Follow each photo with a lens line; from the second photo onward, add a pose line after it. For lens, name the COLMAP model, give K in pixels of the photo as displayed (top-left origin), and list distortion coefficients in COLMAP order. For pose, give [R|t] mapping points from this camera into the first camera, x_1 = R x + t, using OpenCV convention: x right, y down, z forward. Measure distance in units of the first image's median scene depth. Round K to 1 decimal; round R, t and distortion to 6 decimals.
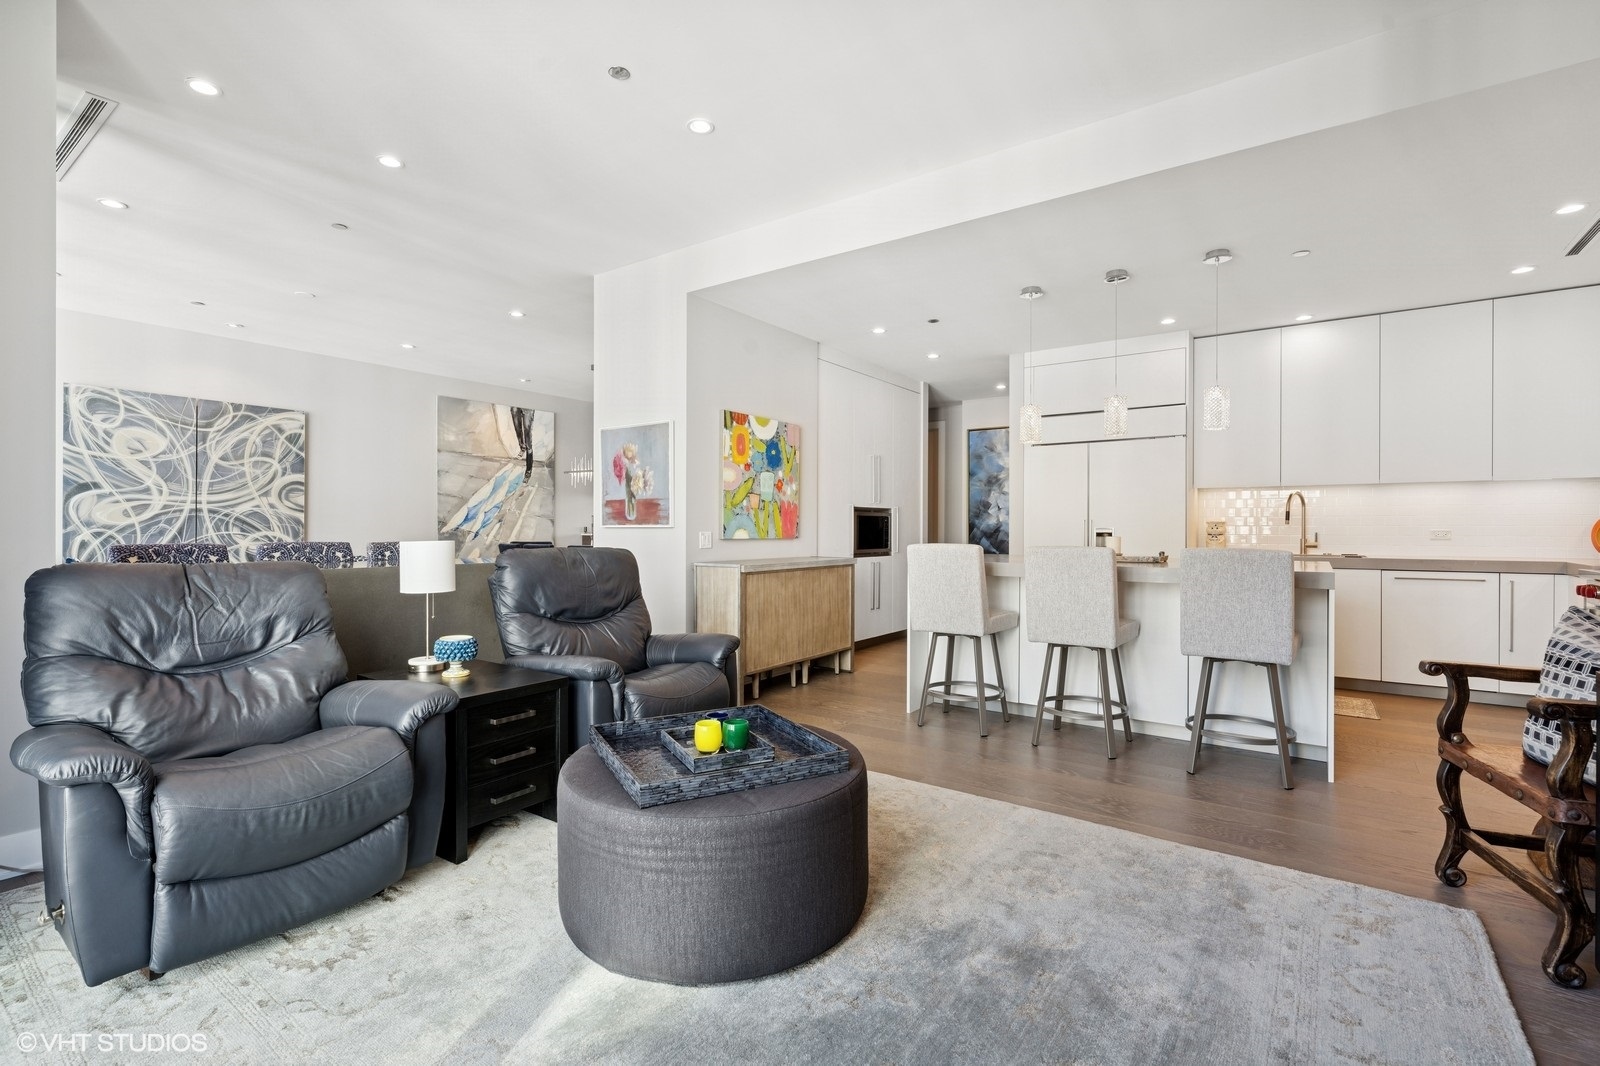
lens RADIAL K [[731.8, 0, 798.2], [0, 731.8, 533.2], [0, 0, 1]] dist [-0.004576, 0.002184]
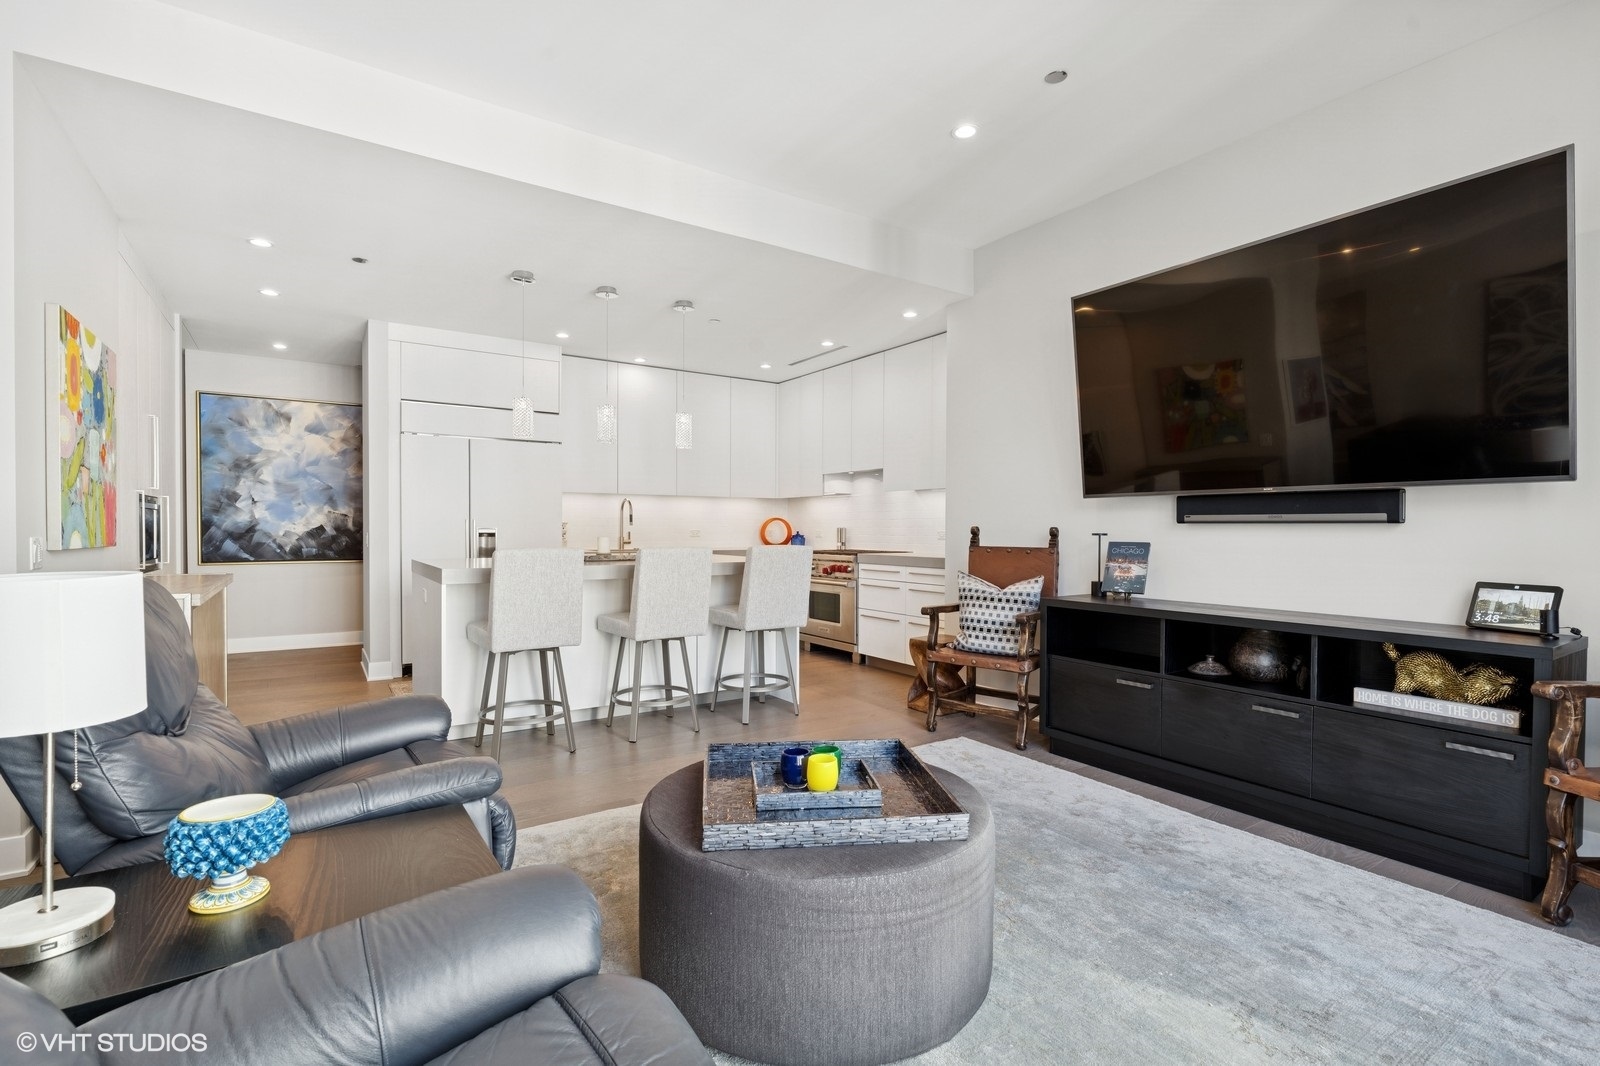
lens RADIAL K [[731.8, 0, 807.9], [0, 731.8, 542.2], [0, 0, 1]] dist [-0.004576, 0.002184]
pose [[0.350080, -0.017959, 0.936548, -0.402609], [0.002633, 0.999831, 0.018188, -0.005616], [-0.936716, -0.003901, 0.350068, 0.303975]]
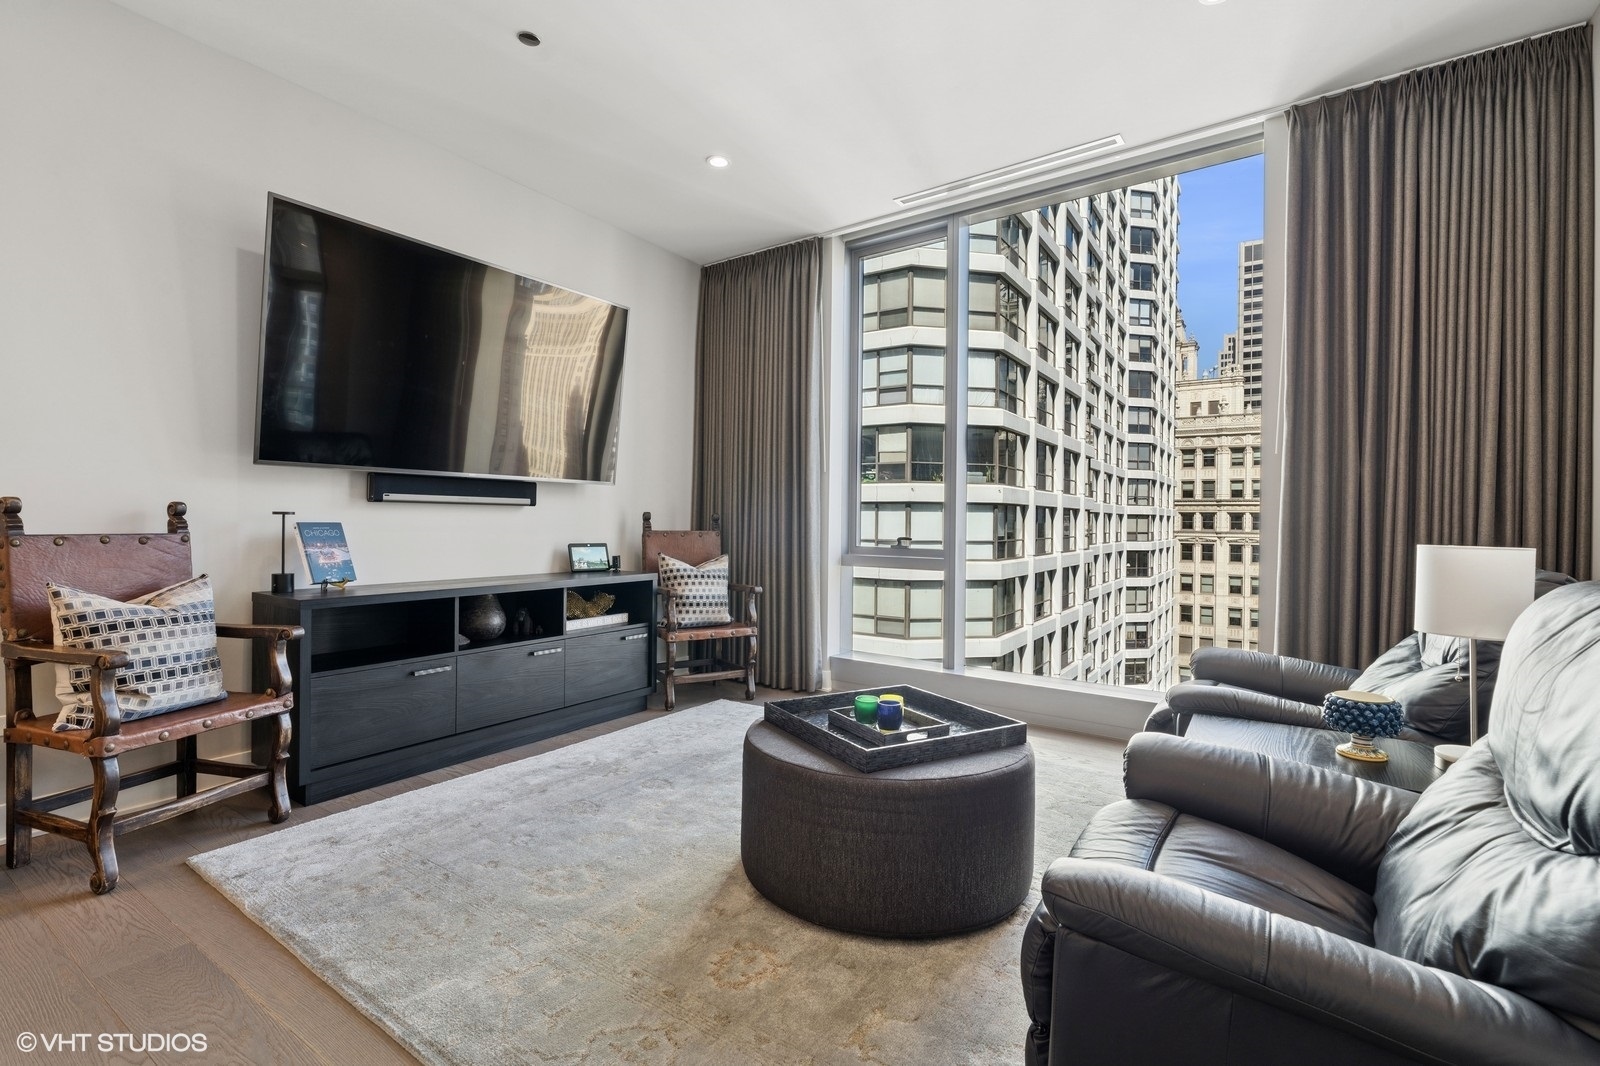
lens RADIAL K [[731.8, 0, 759.9], [0, 731.8, 526.7], [0, 0, 1]] dist [-0.004576, 0.002184]
pose [[-0.999847, -0.017318, 0.002520, 0.026379], [-0.017264, 0.999650, 0.020024, -0.006652], [-0.002866, 0.019977, -0.999796, 0.875274]]
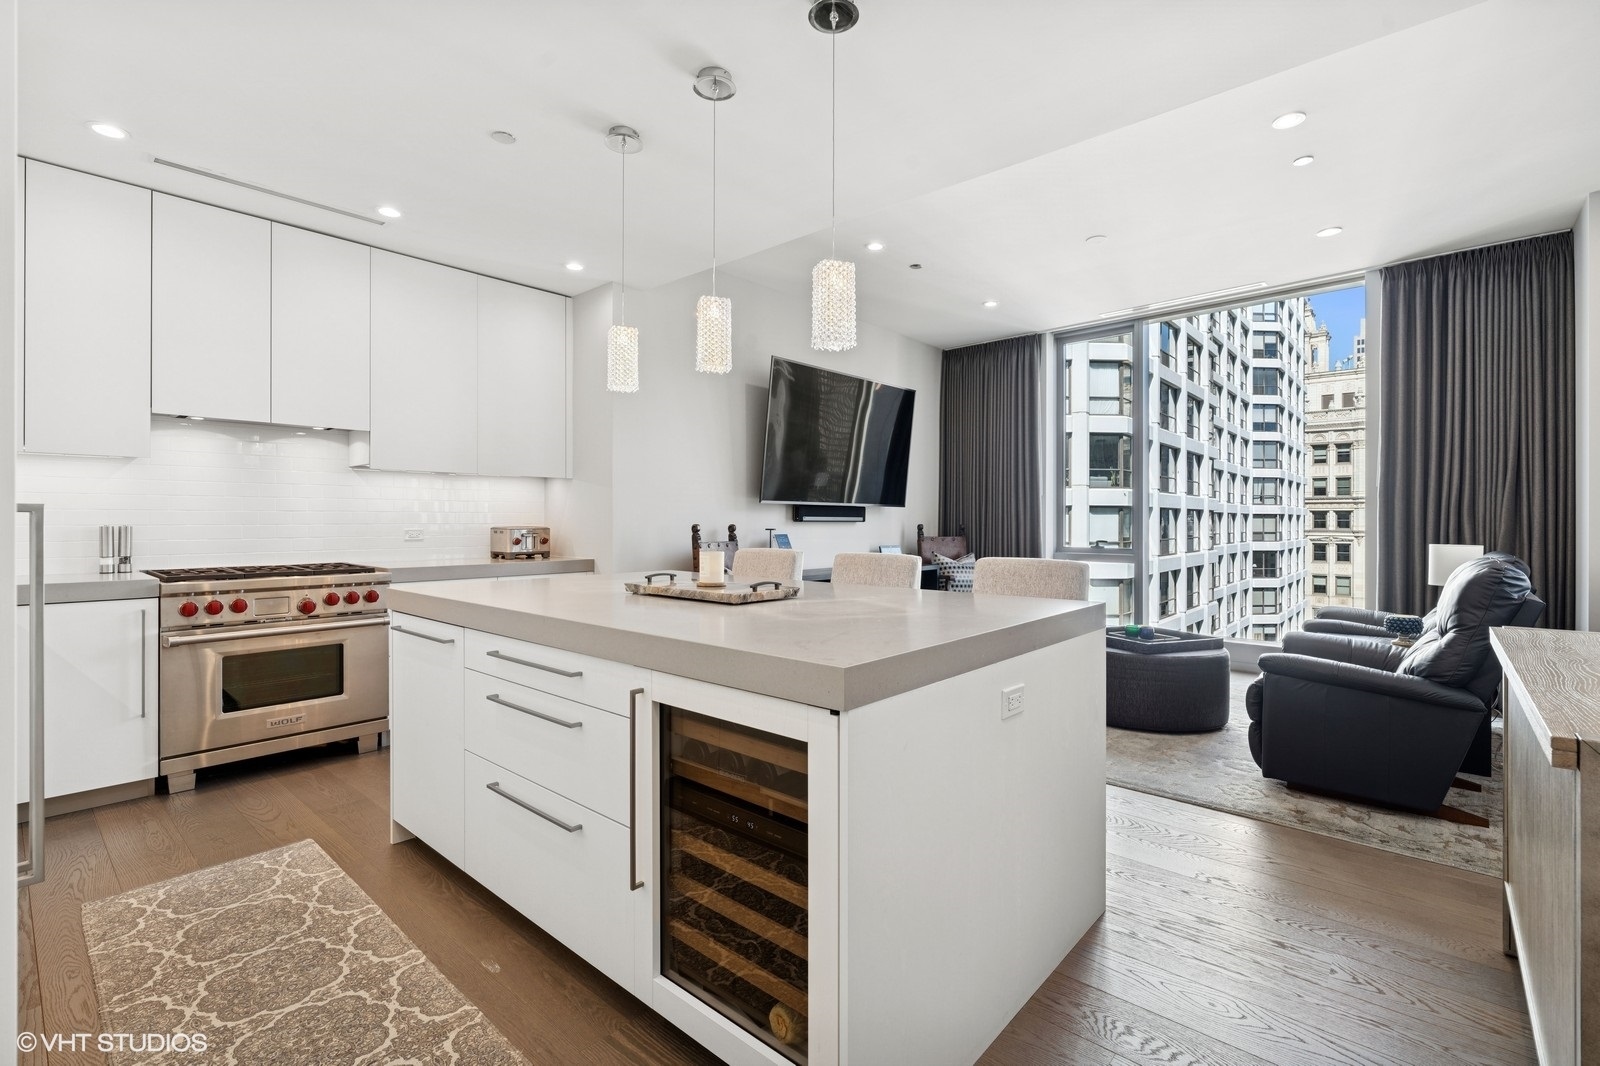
lens RADIAL K [[731.8, 0, 763.5], [0, 731.8, 523.8], [0, 0, 1]] dist [-0.004576, 0.002184]
pose [[-0.992206, -0.009205, 0.124266, 0.290615], [-0.007449, 0.999866, 0.014588, -0.022848], [-0.124384, 0.013548, -0.992142, 1.342365]]
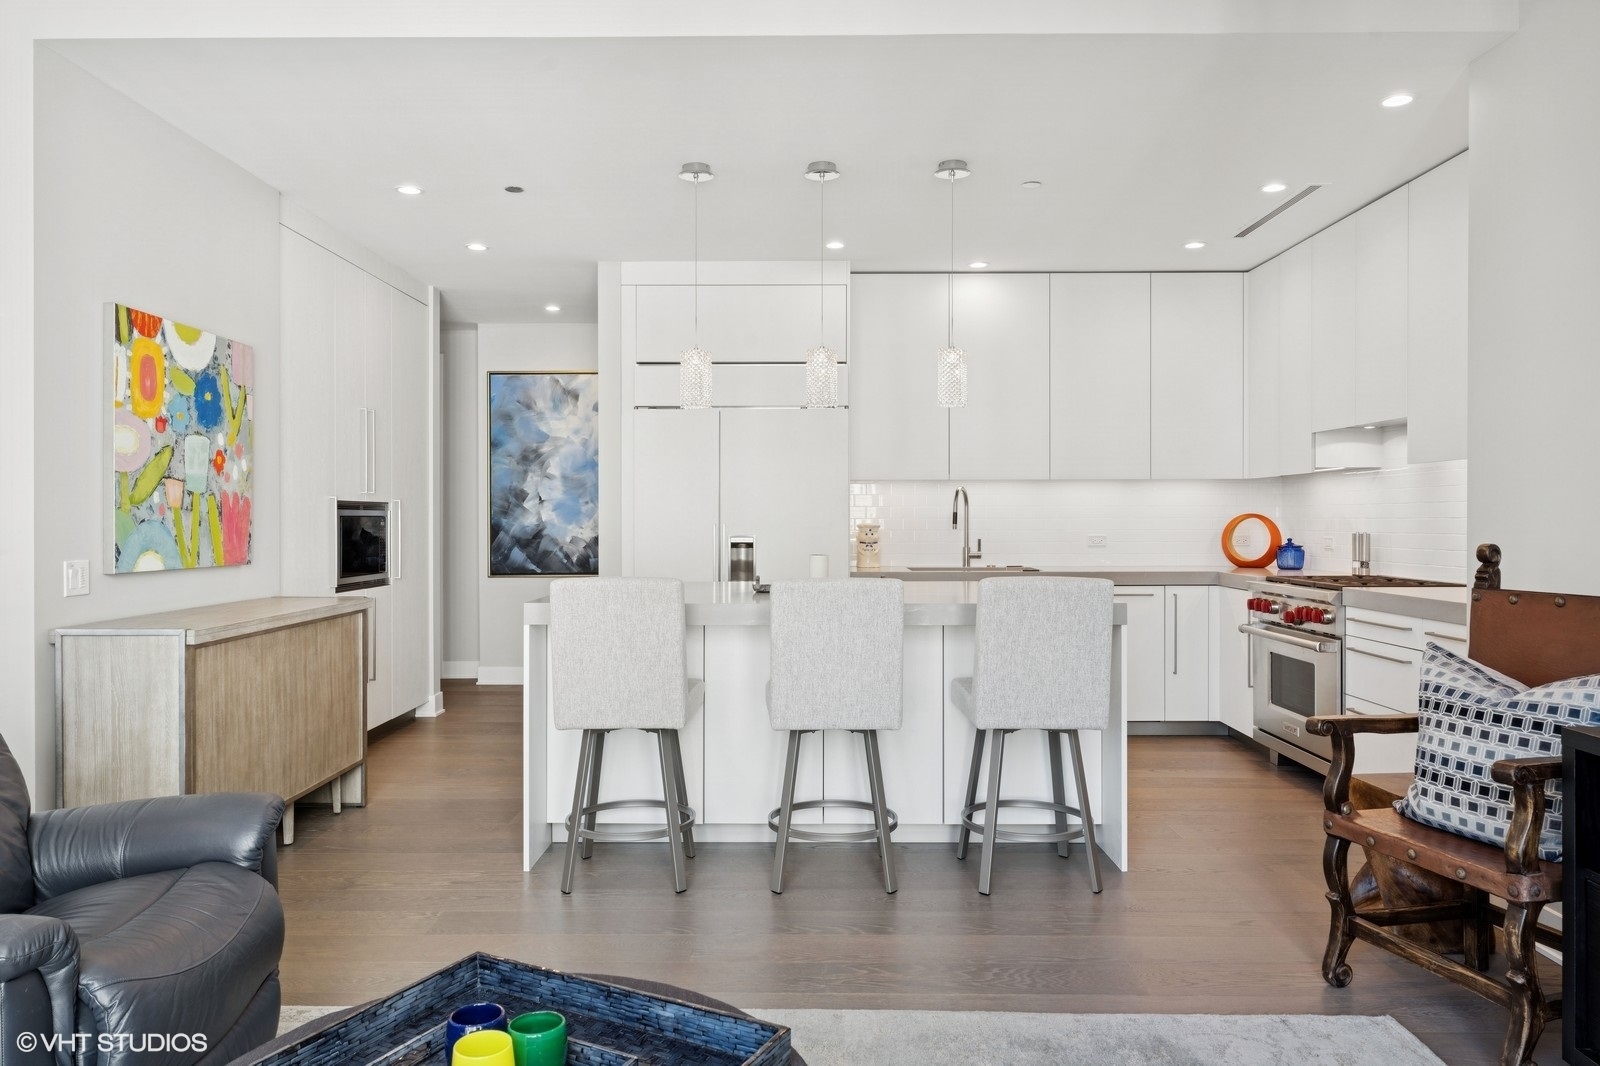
lens RADIAL K [[1106.2, 0, 804.2], [0, 1106.2, 524.6], [0, 0, 1]] dist [0.000277, 0.002458]
pose [[0.817583, -0.006668, 0.575771, -0.147997], [0.006882, 0.999975, 0.001807, -0.022034], [-0.575769, 0.002485, 0.817609, 0.147907]]
